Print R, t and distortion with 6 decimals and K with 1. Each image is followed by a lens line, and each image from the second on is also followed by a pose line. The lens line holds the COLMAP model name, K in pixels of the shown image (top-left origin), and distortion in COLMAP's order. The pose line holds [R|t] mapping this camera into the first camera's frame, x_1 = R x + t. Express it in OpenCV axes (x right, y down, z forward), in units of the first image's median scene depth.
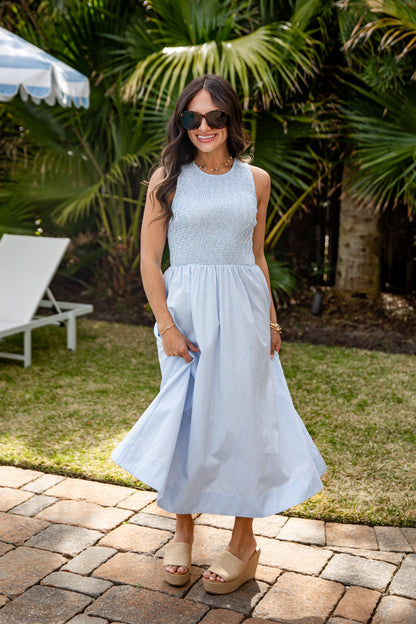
lens RADIAL K [[972.6, 0, 210.2], [0, 972.6, 292.4], [0, 0, 1]] dist [0.067270, 0.055587]
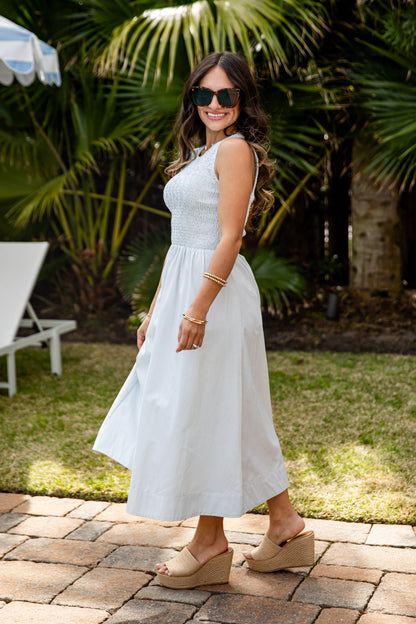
lens RADIAL K [[1264.0, 0, 208.2], [0, 1264.0, 321.1], [0, 0, 1]] dist [0.114989, 0.369493]
pose [[0.996553, -0.057424, 0.059868, -0.071951], [0.057137, 0.998345, 0.006486, 0.012870], [-0.060141, -0.003043, 0.998185, -0.097133]]
